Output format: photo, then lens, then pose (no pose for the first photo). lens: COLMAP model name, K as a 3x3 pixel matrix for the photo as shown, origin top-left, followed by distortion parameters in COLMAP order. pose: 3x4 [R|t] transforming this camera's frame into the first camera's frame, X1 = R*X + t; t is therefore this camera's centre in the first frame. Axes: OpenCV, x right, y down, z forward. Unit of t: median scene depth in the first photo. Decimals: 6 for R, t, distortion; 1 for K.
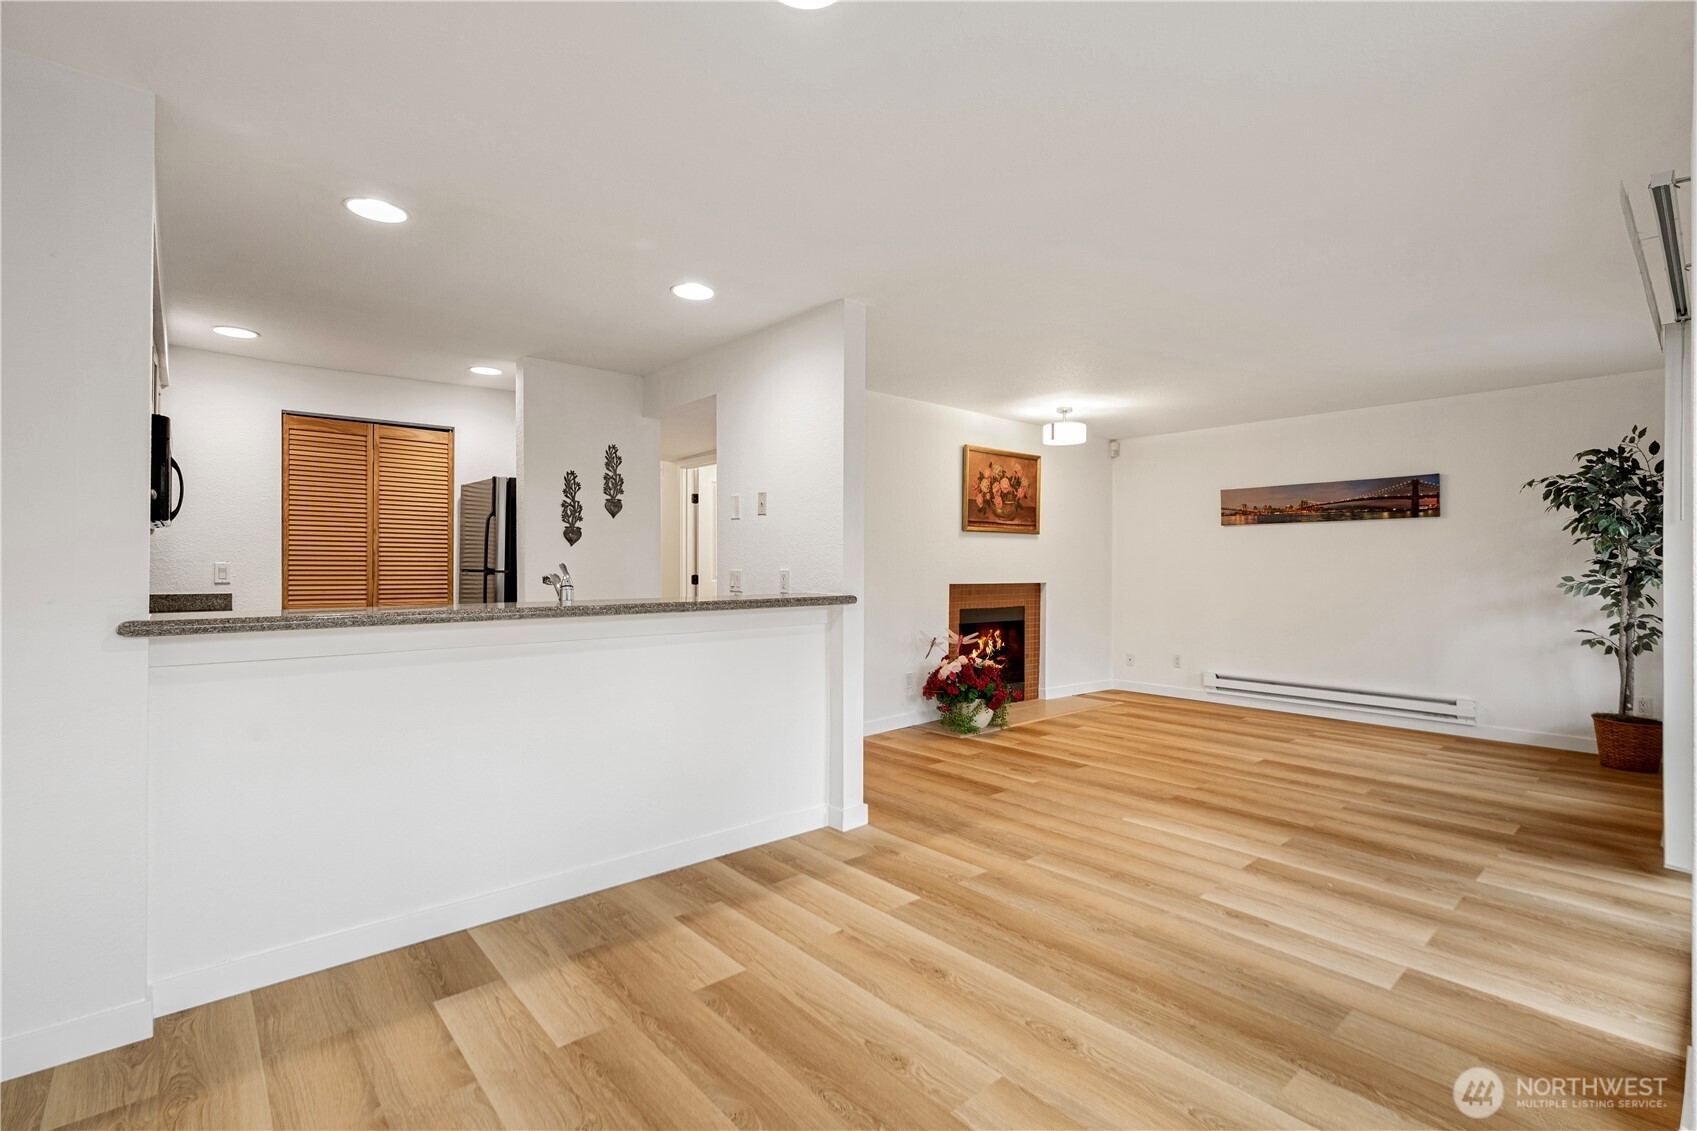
lens RADIAL K [[778.0, 0, 846.0], [0, 778.0, 558.9], [0, 0, 1]] dist [-0.005099, 0.003829]
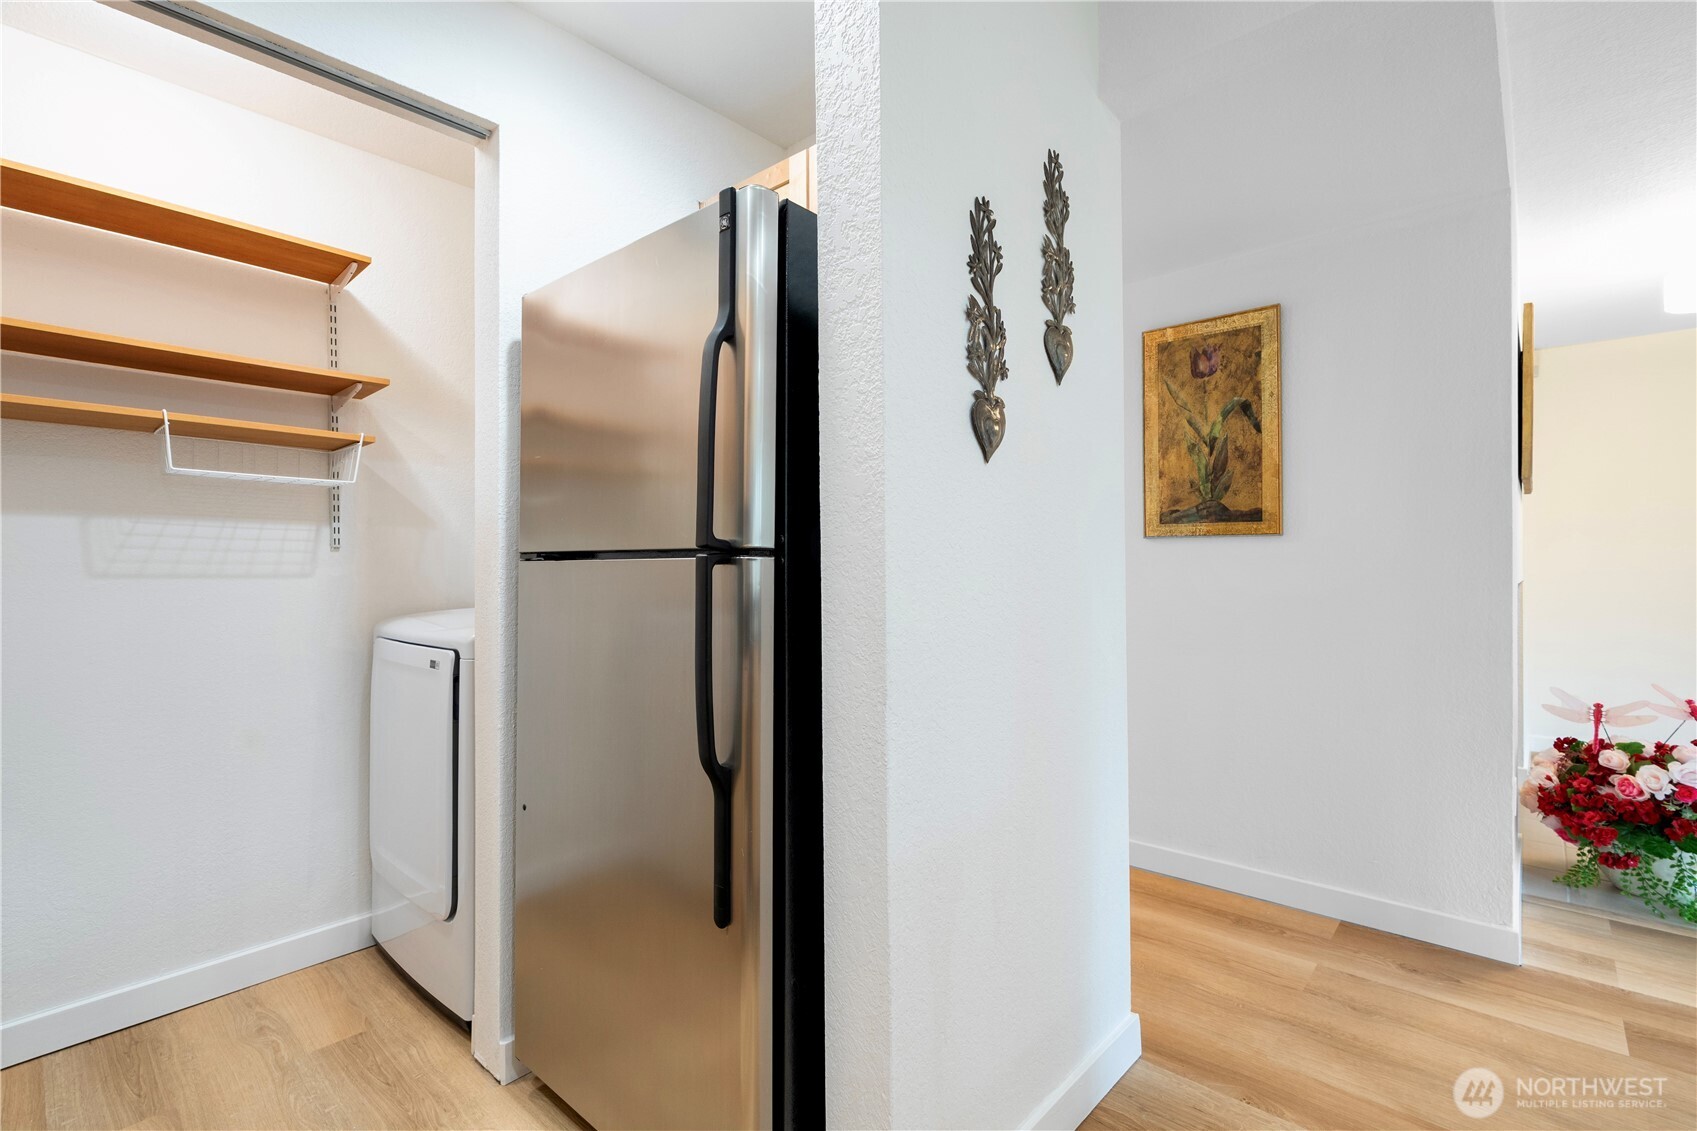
lens RADIAL K [[778.0, 0, 826.4], [0, 778.0, 566.5], [0, 0, 1]] dist [-0.005099, 0.003829]
pose [[0.994797, -0.012079, 0.101163, -0.436822], [0.012114, 0.999927, 0.000269, 0.021097], [-0.101158, 0.000958, 0.994870, 0.713310]]
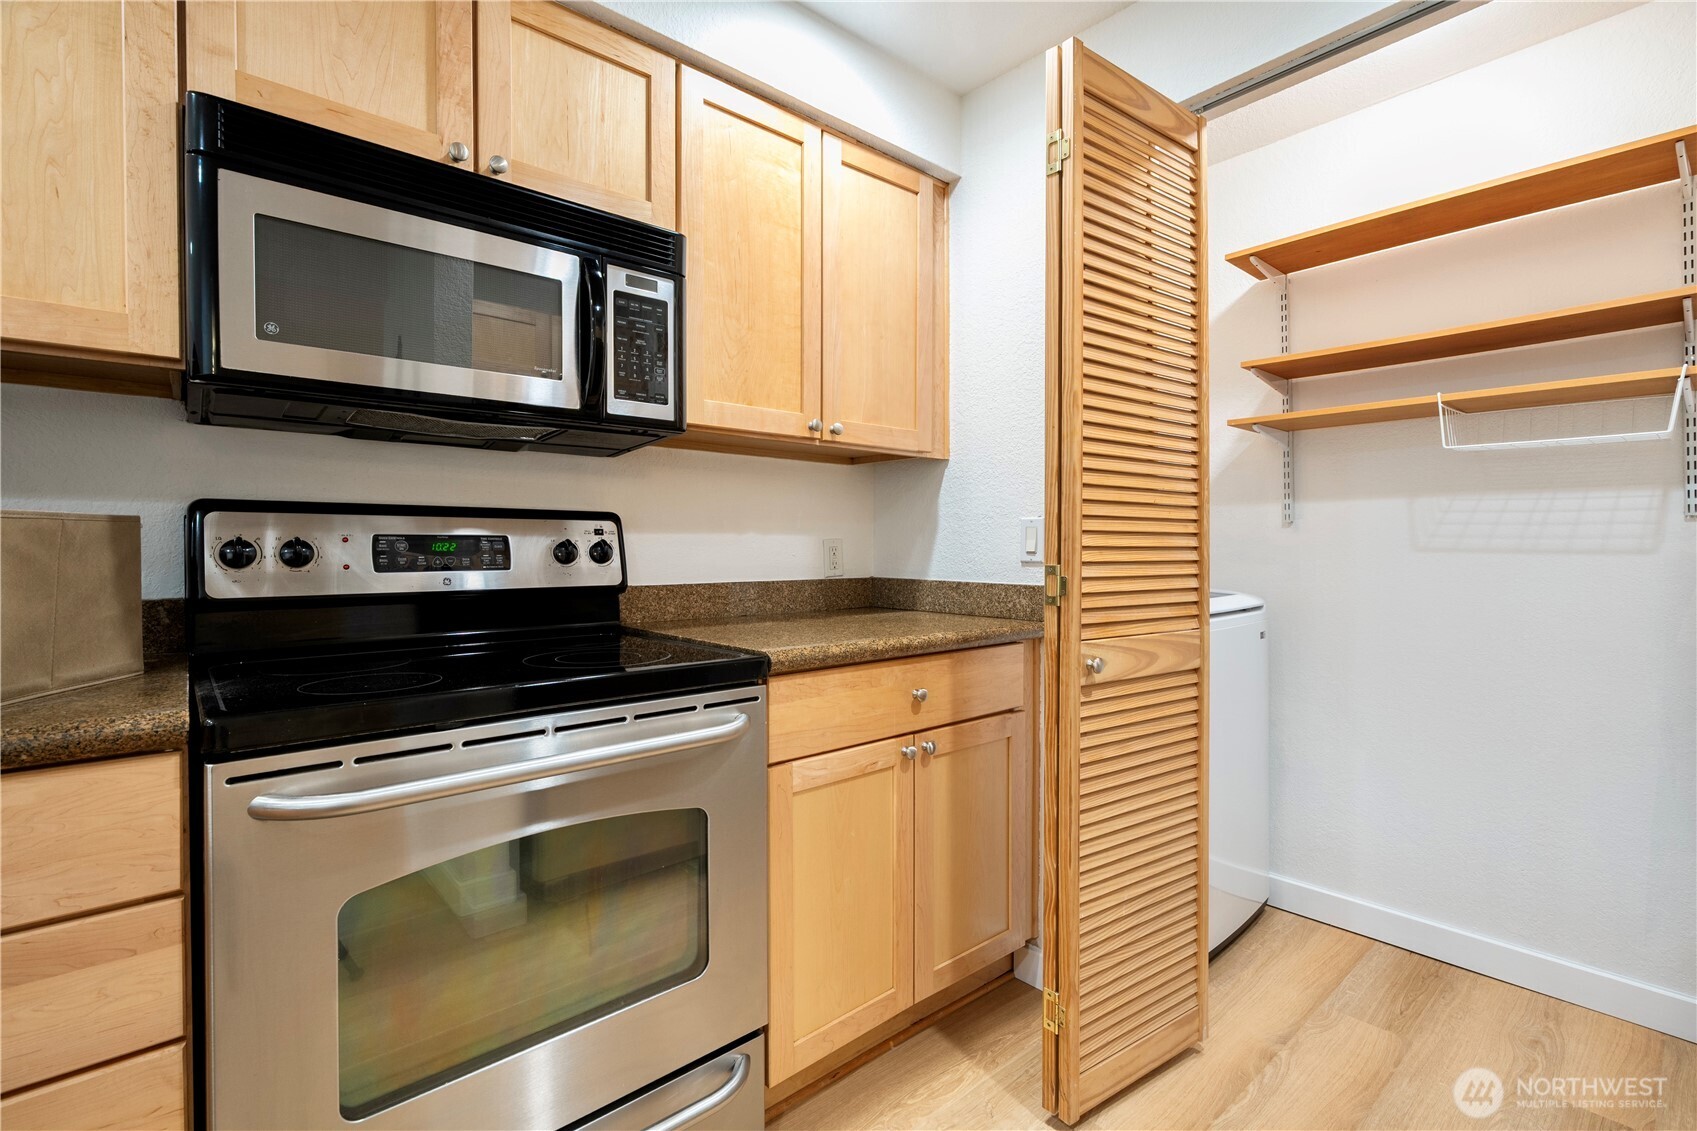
lens RADIAL K [[778.0, 0, 878.7], [0, 778.0, 554.7], [0, 0, 1]] dist [-0.005099, 0.003829]
pose [[0.013235, 0.006380, -0.999892, -0.326665], [0.003866, 0.999972, 0.006432, 0.020498], [0.999905, -0.003951, 0.013210, 0.822712]]
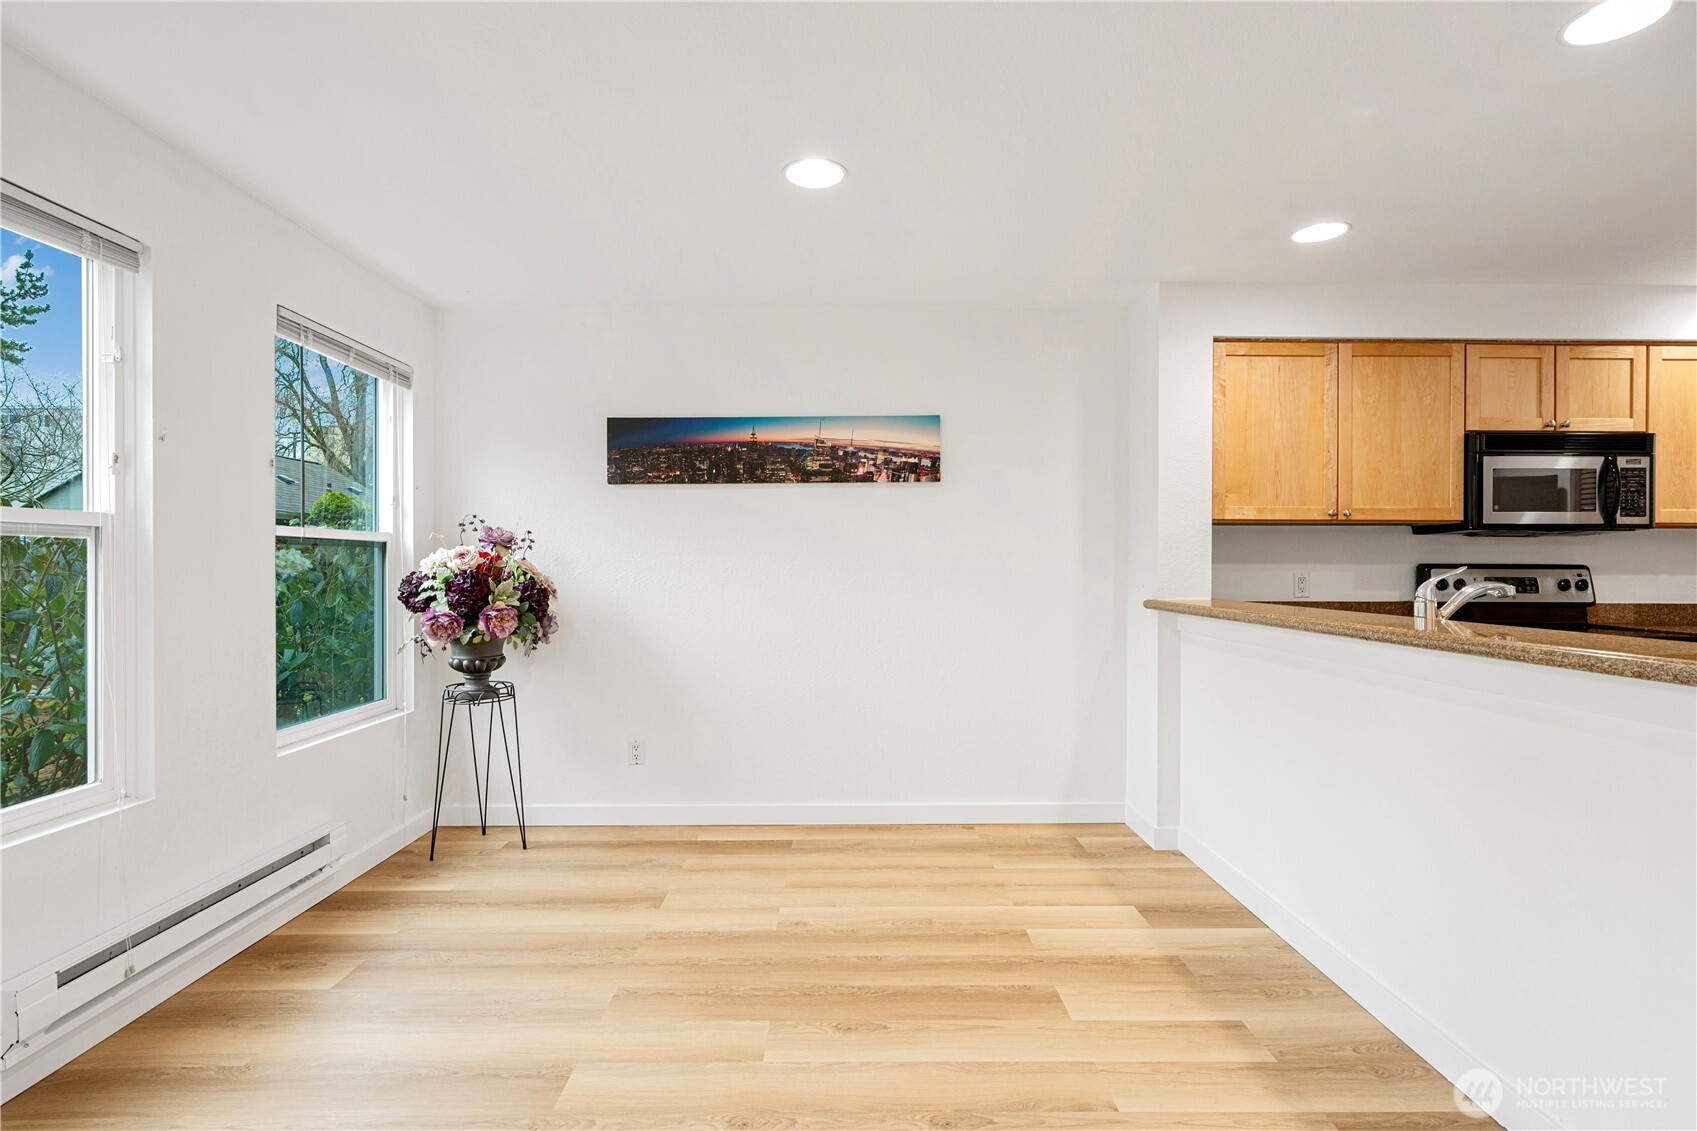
lens RADIAL K [[868.6, 0, 854.8], [0, 868.6, 557.0], [0, 0, 1]] dist [-0.003855, 0.003468]
pose [[-0.654950, -0.012223, -0.755573, 0.383073], [-0.002155, 0.999895, -0.014307, 0.007134], [0.755669, -0.007743, -0.654908, 0.710824]]
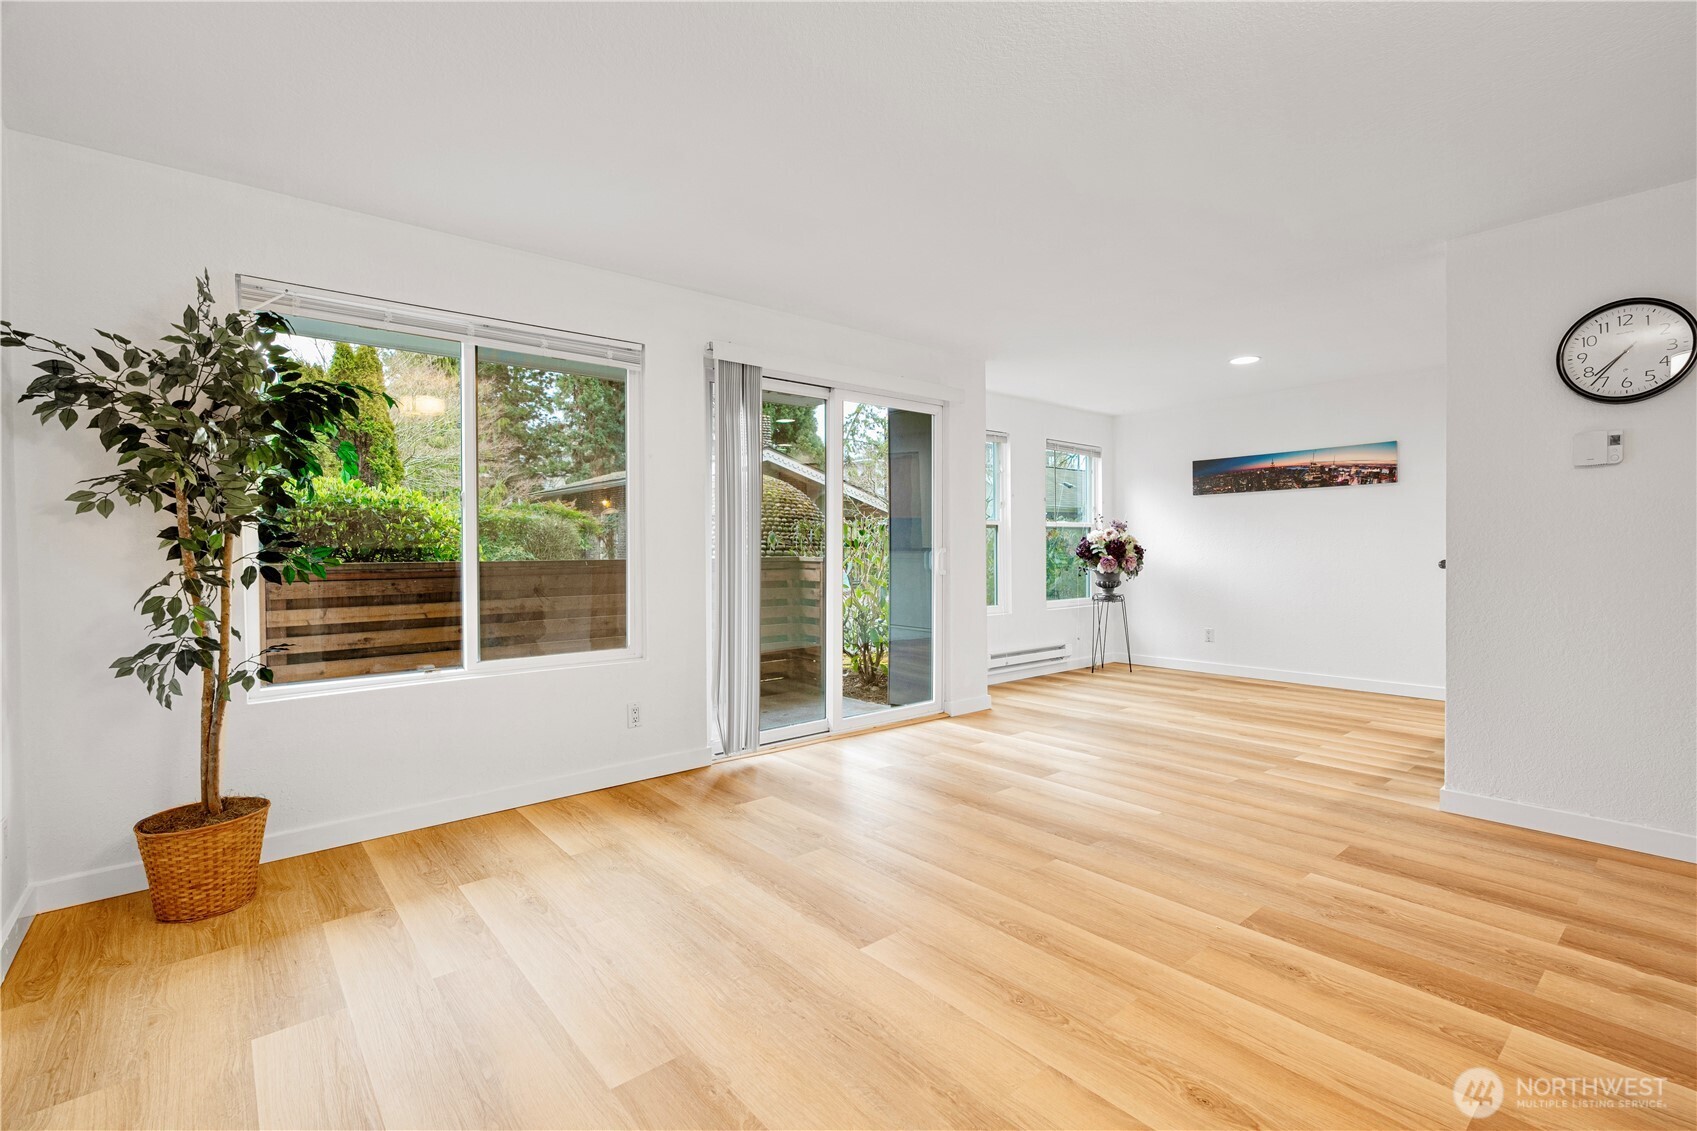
lens RADIAL K [[778.0, 0, 820.8], [0, 778.0, 560.5], [0, 0, 1]] dist [-0.005099, 0.003829]
pose [[-0.999293, 0.002858, 0.037483, 0.552930], [0.003588, 0.999805, 0.019405, 0.017996], [-0.037420, 0.019526, -0.999109, 1.477358]]
